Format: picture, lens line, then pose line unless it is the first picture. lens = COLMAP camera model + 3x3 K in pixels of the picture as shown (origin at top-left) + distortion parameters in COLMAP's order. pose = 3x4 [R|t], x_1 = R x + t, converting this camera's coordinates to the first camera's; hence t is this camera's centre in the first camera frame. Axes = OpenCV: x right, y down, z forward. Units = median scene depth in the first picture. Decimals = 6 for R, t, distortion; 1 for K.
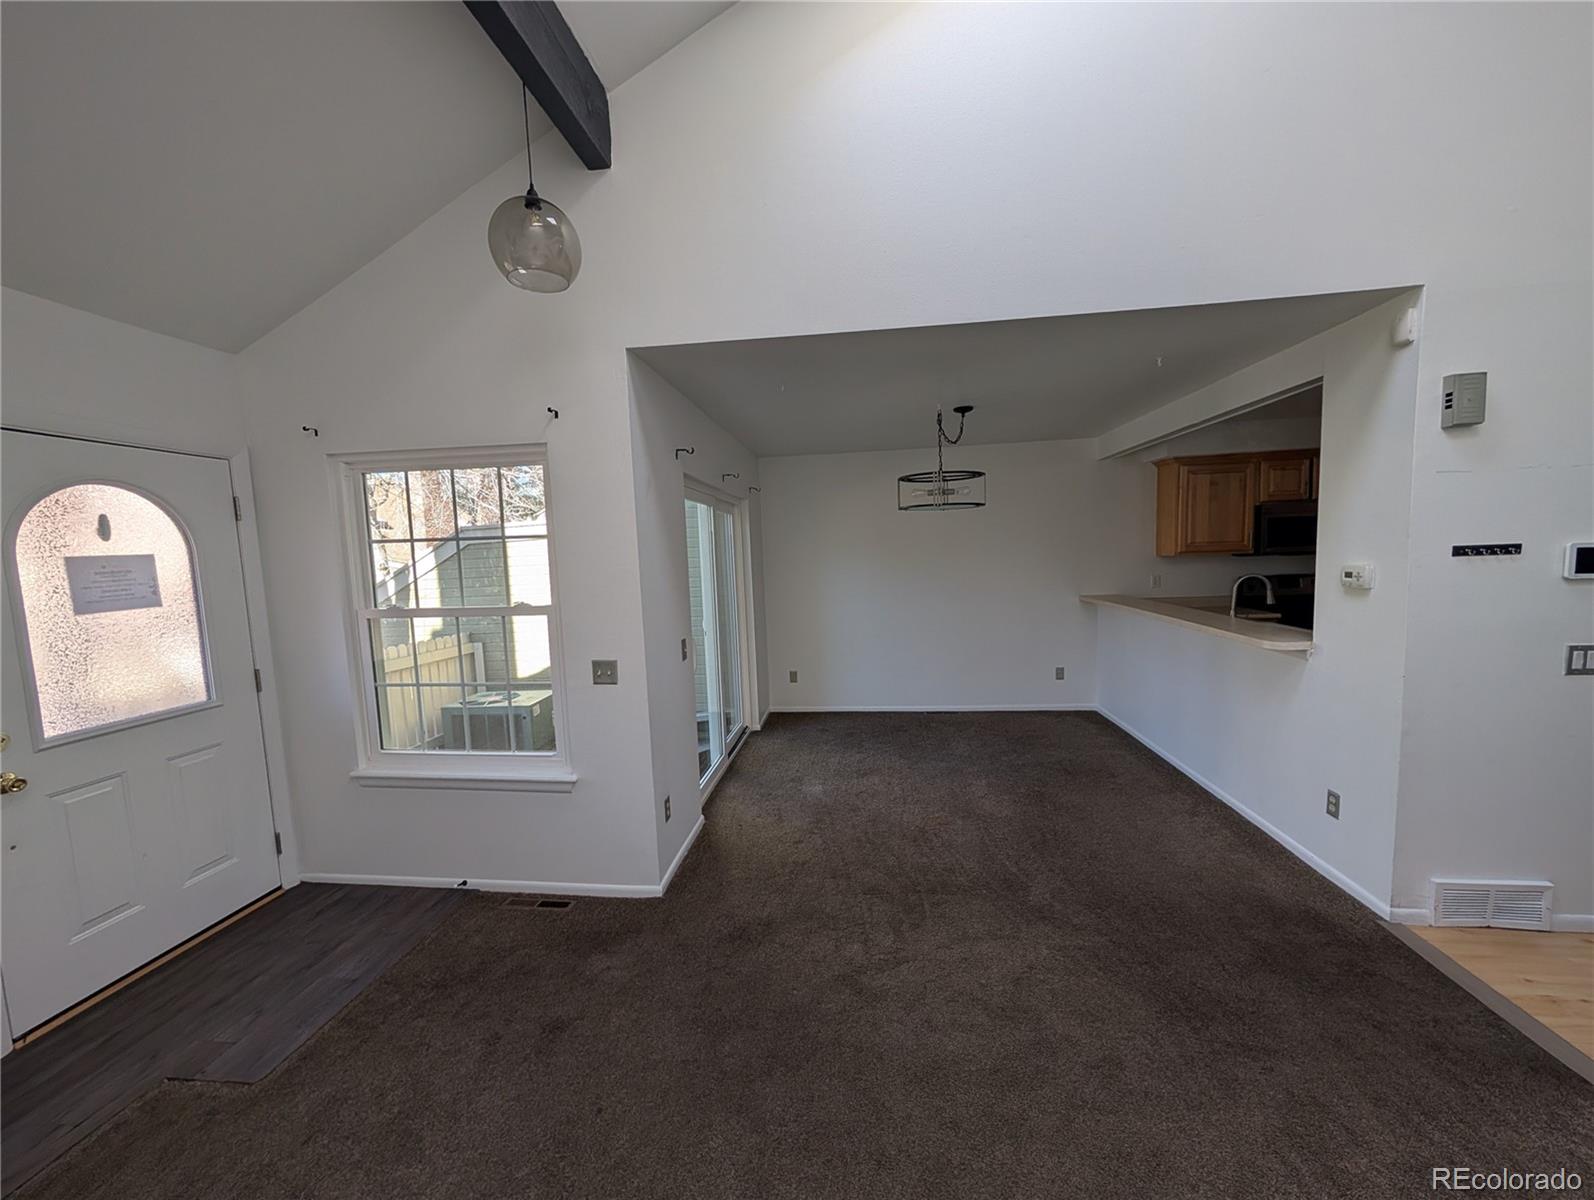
lens RADIAL K [[601.8, 0, 797.0], [0, 601.8, 600.0], [0, 0, 1]] dist [0.006495, -0.000195]
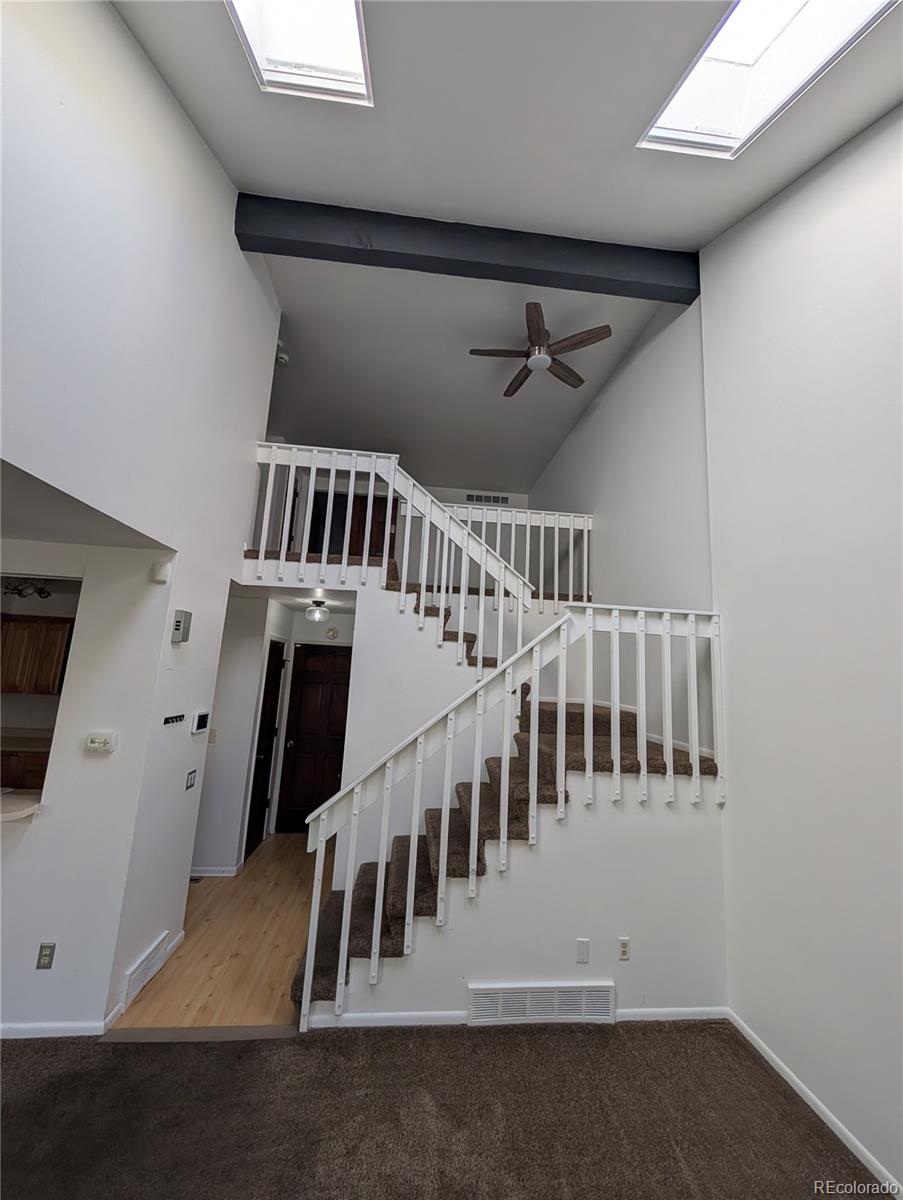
lens RADIAL K [[453.1, 0, 451.5], [0, 453.1, 600.0], [0, 0, 1]] dist [0.006495, -0.000195]
pose [[-0.225572, 0.178098, 0.957809, -0.225865], [0.034694, 0.983993, -0.174796, -0.149549], [-0.973609, -0.006199, -0.228140, 0.533208]]
